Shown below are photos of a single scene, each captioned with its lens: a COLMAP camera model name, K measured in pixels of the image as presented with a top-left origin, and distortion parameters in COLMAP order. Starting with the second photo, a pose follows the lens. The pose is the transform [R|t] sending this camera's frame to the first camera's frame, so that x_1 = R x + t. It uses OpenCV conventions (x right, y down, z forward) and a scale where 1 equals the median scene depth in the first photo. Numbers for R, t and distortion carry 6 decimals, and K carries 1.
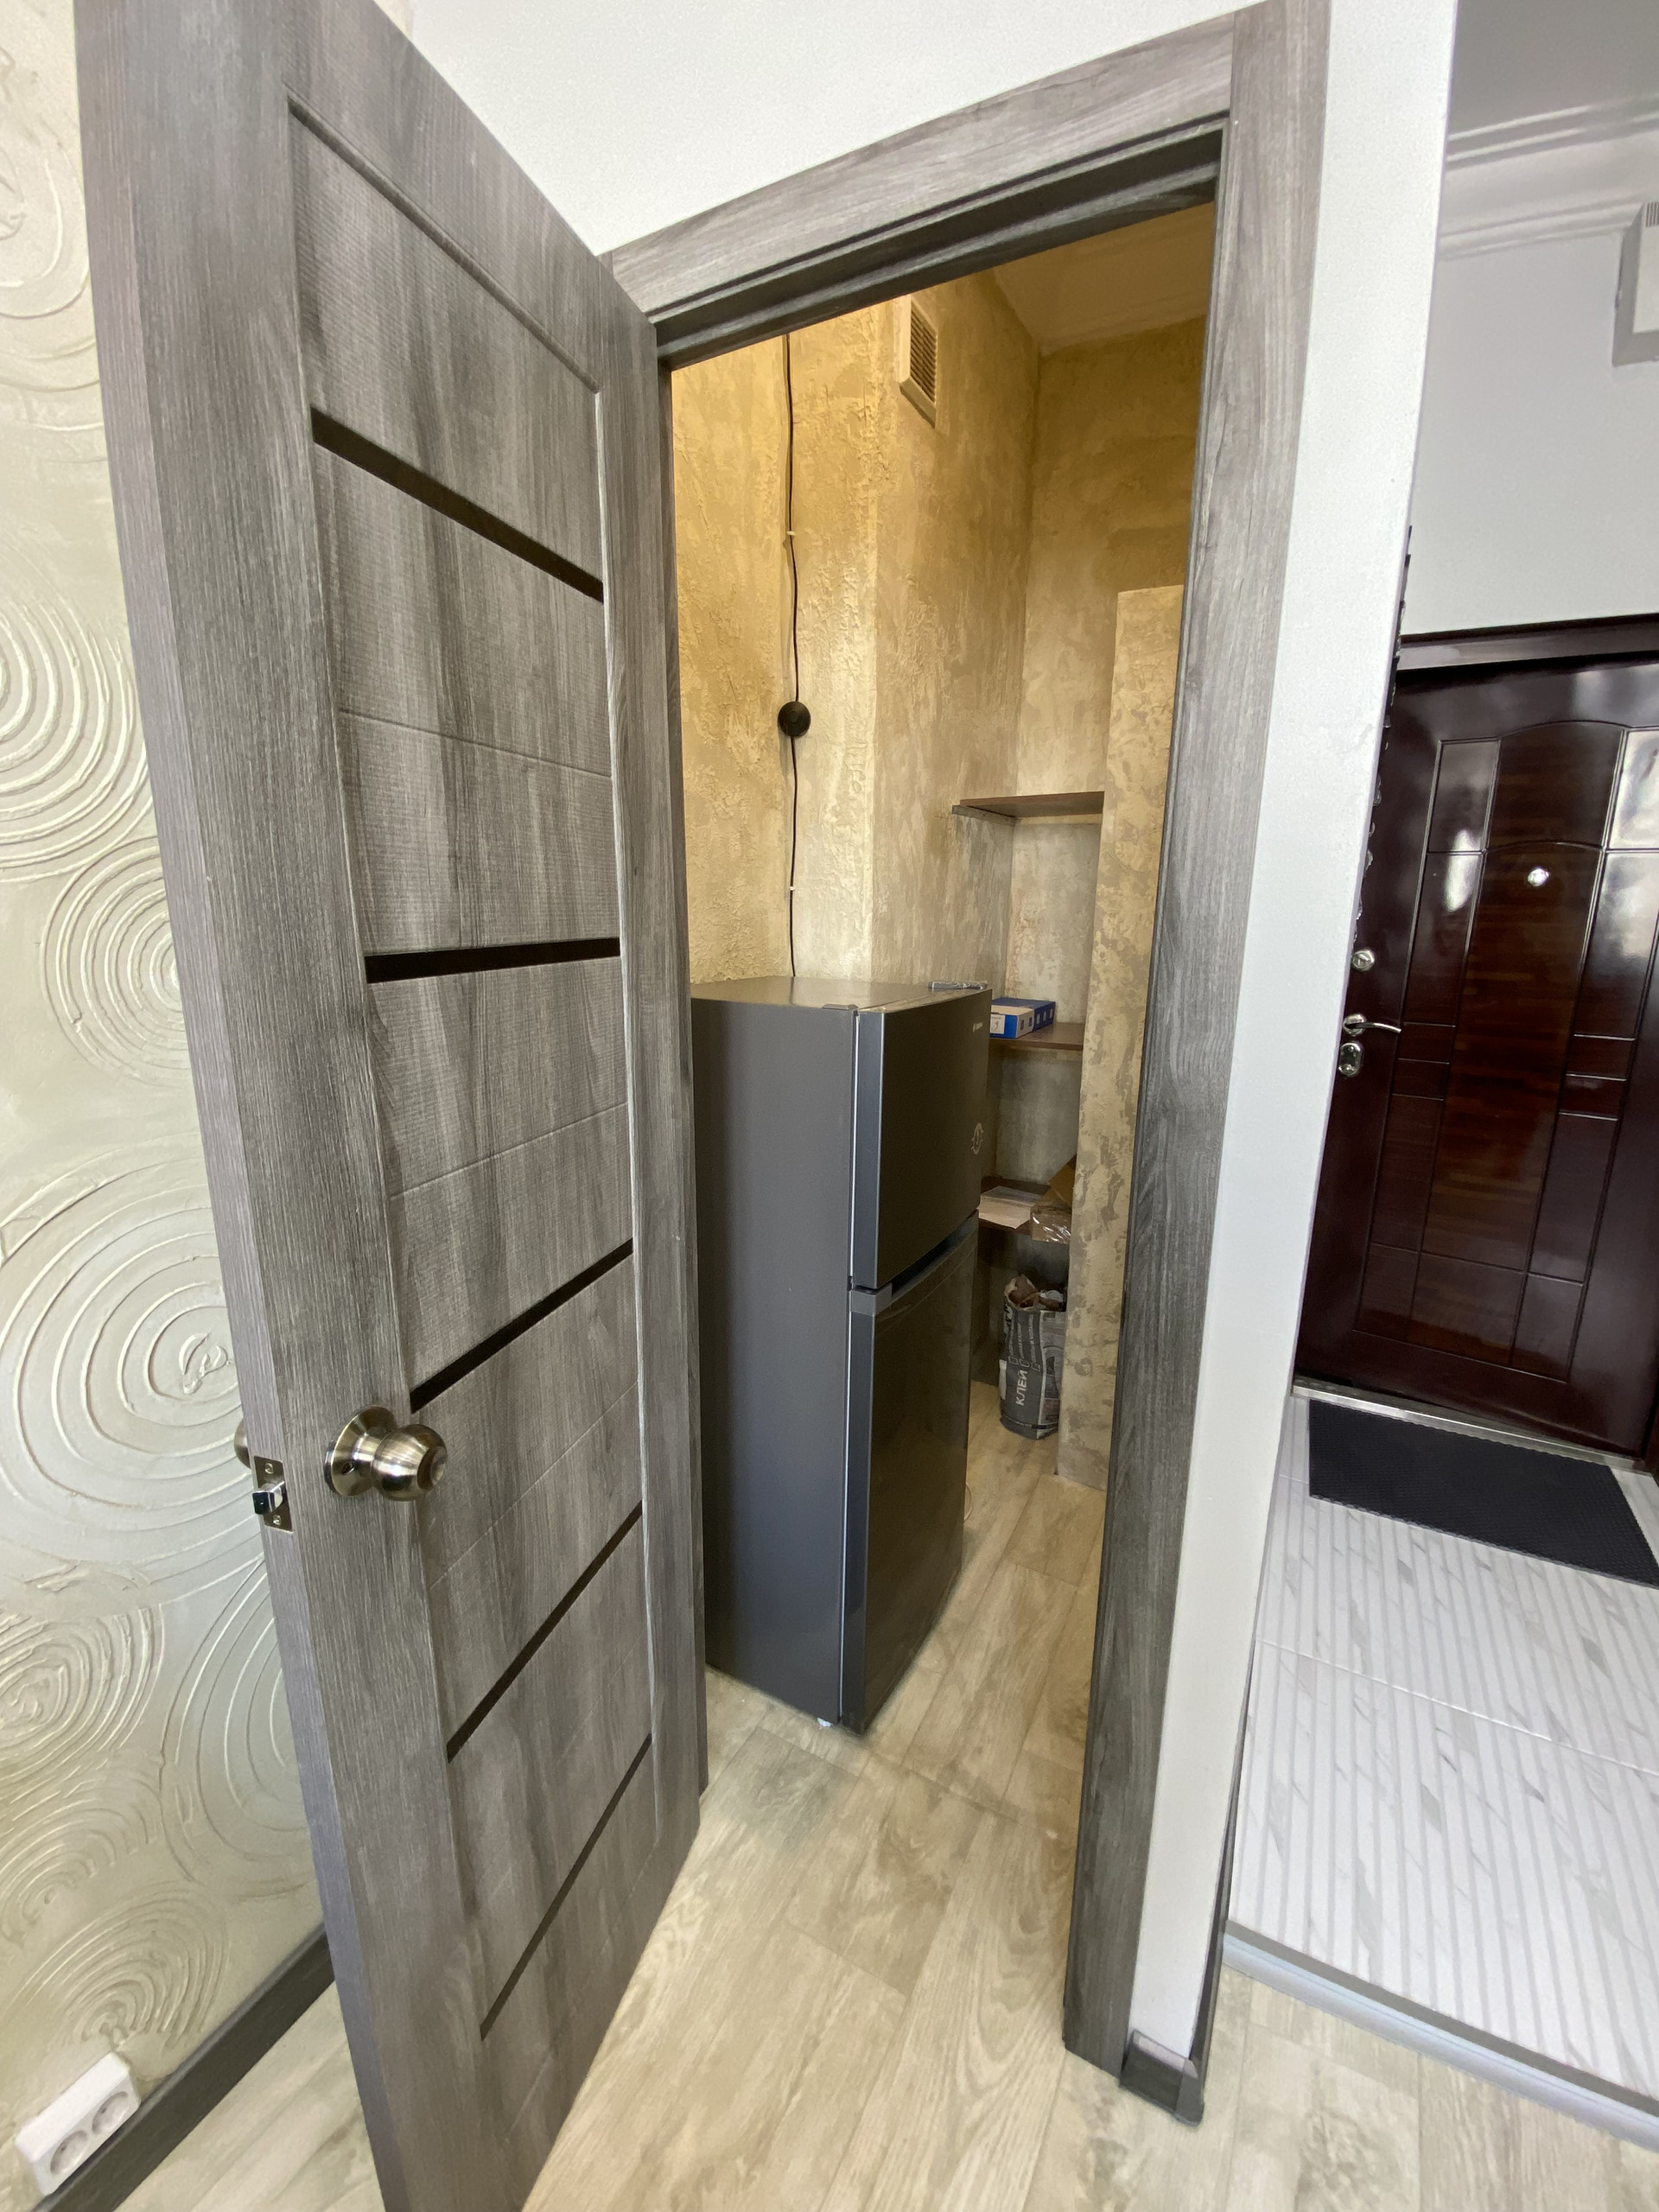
lens RADIAL K [[898.3, 0, 829.8], [0, 898.3, 1102.0], [0, 0, 1]] dist [0.014783, -0.017022]
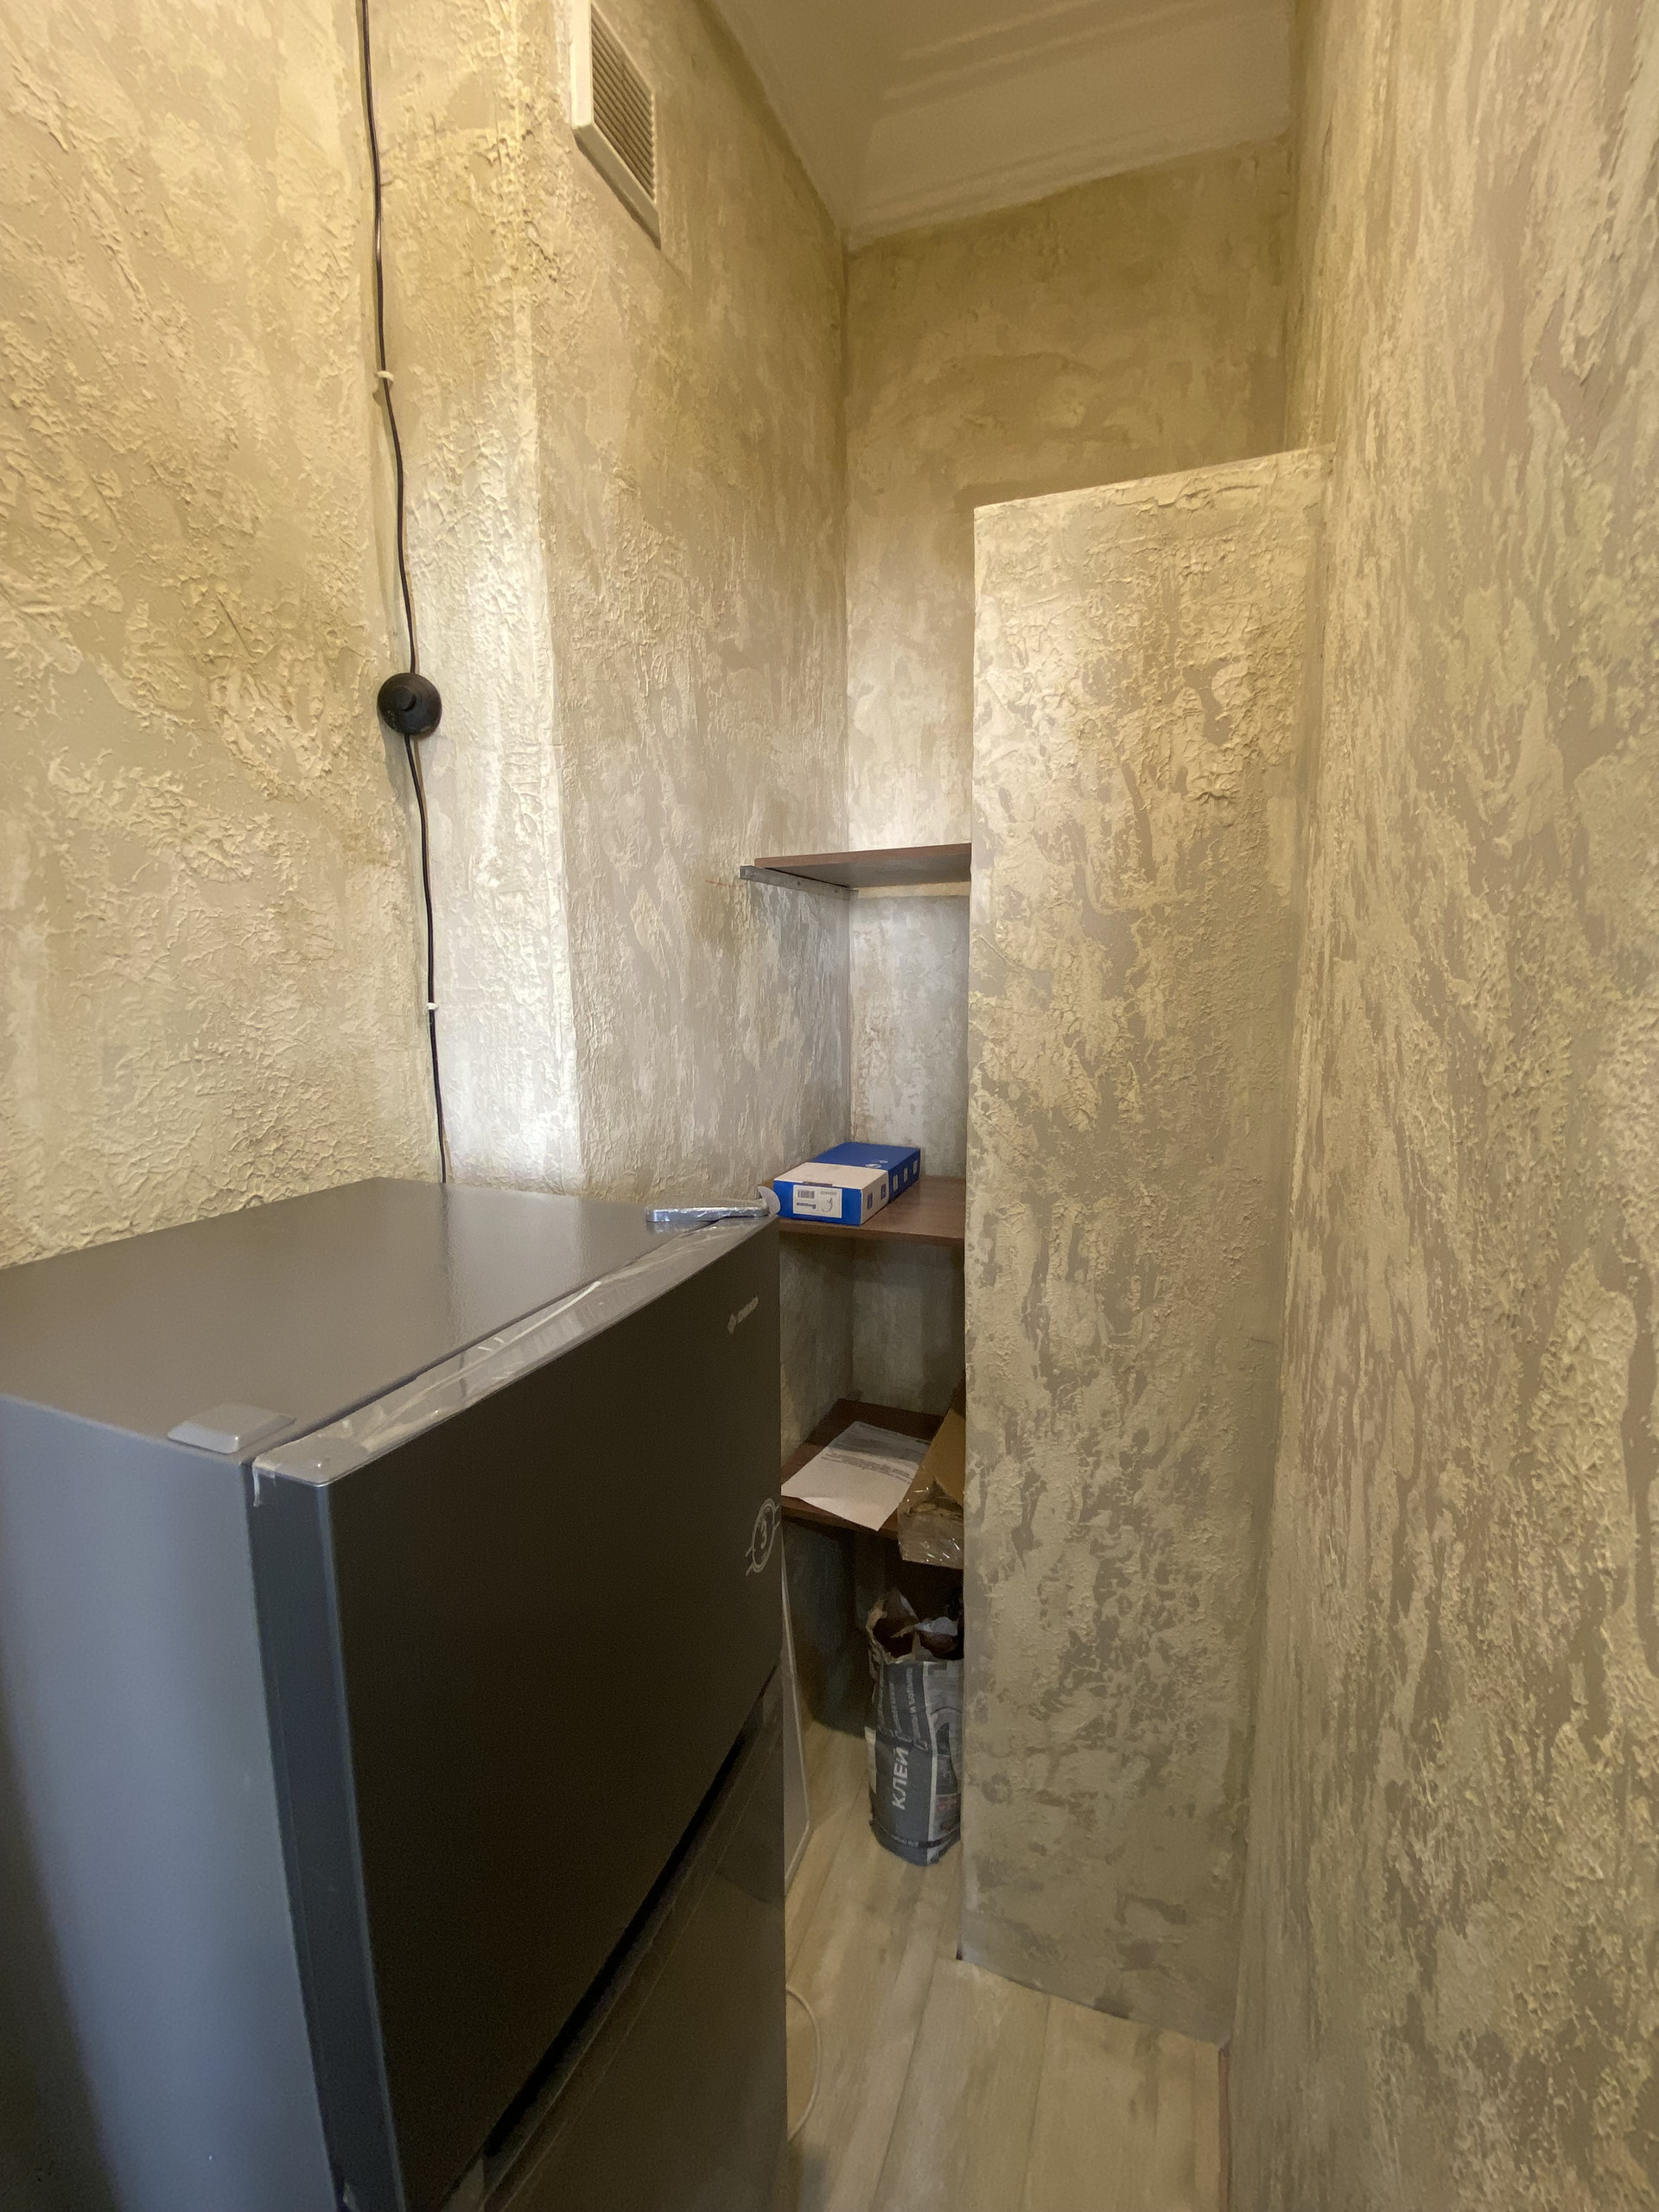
lens RADIAL K [[898.3, 0, 831.6], [0, 898.3, 1081.7], [0, 0, 1]] dist [0.014783, -0.017022]
pose [[0.991155, -0.031606, 0.128894, 0.127368], [0.045146, 0.993602, -0.103520, -0.123673], [-0.124797, 0.108424, 0.986240, 0.429569]]
